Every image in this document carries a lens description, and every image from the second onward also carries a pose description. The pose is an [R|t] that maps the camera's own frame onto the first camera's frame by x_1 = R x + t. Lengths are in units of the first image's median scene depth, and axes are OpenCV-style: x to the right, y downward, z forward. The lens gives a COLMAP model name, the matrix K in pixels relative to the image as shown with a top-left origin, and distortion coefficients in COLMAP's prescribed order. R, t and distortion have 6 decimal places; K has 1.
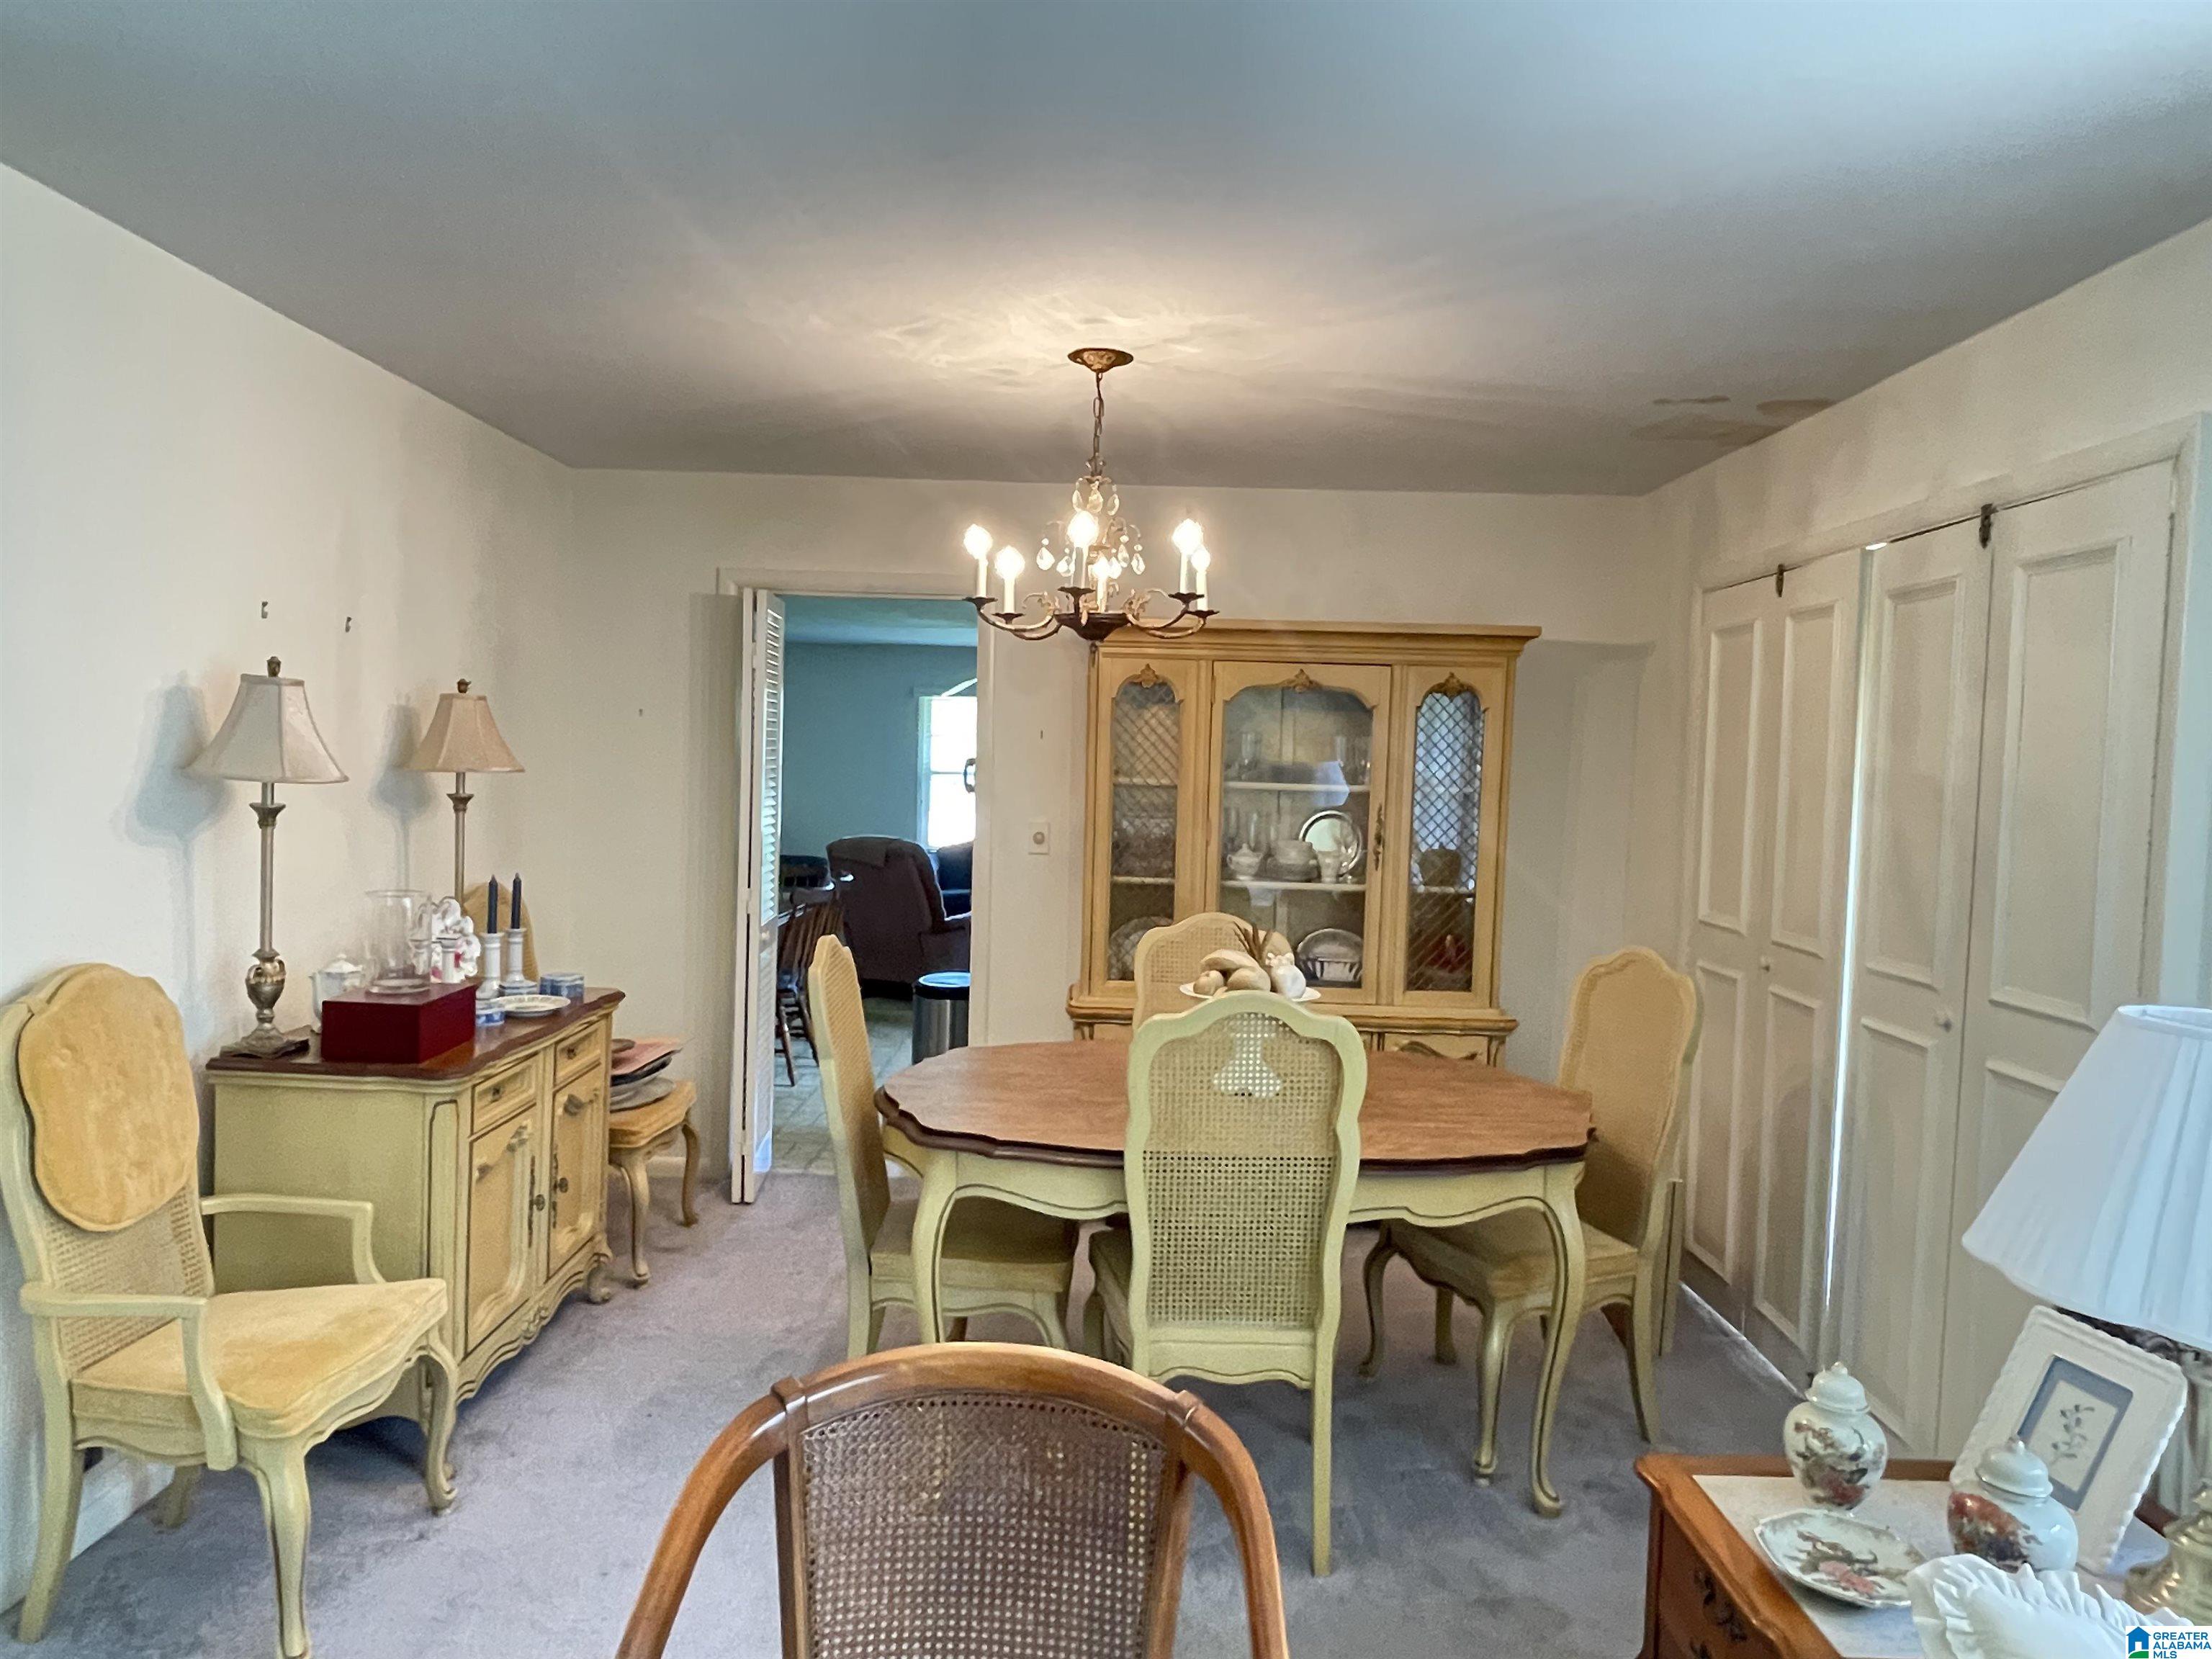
lens RADIAL K [[1399.6, 0, 1106.1], [0, 1399.6, 828.1], [0, 0, 1]] dist [0.007191, -0.015936]
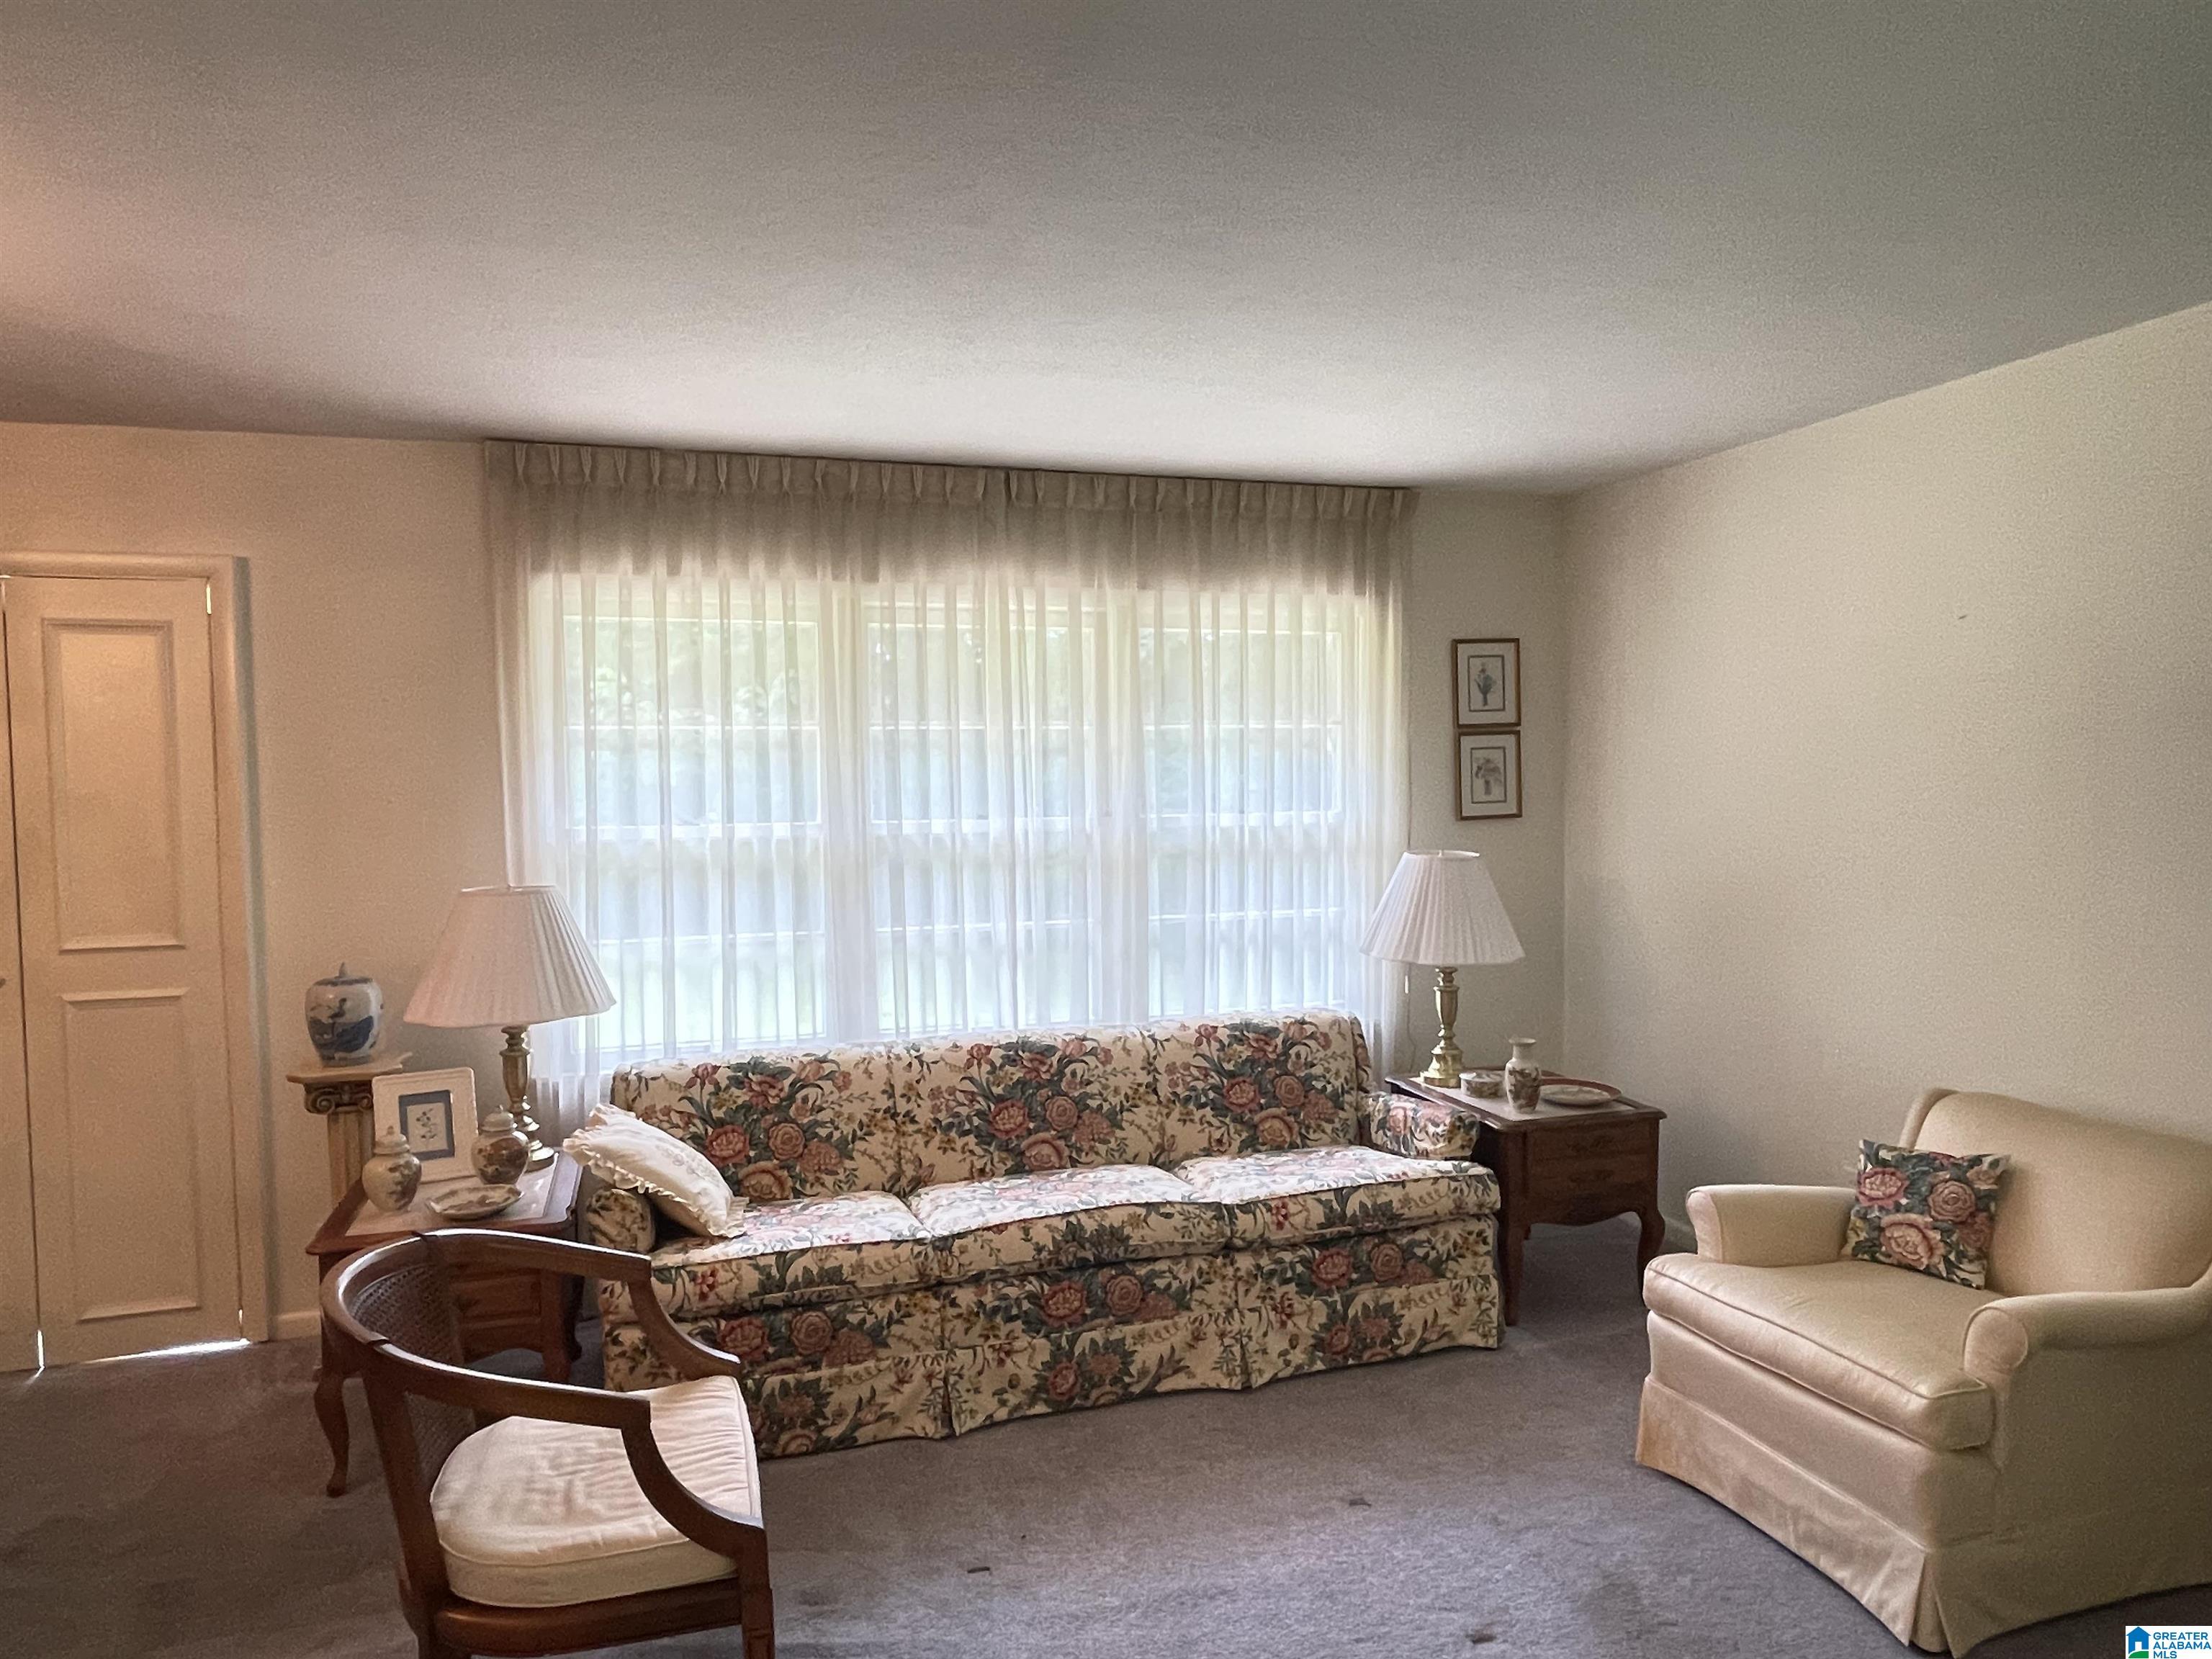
lens RADIAL K [[1399.6, 0, 1098.4], [0, 1399.6, 821.2], [0, 0, 1]] dist [0.007191, -0.015936]
pose [[-0.310279, -0.062662, 0.948578, -1.318070], [0.048119, 0.995511, 0.081503, -0.083726], [-0.949427, 0.070933, -0.305871, 0.672587]]
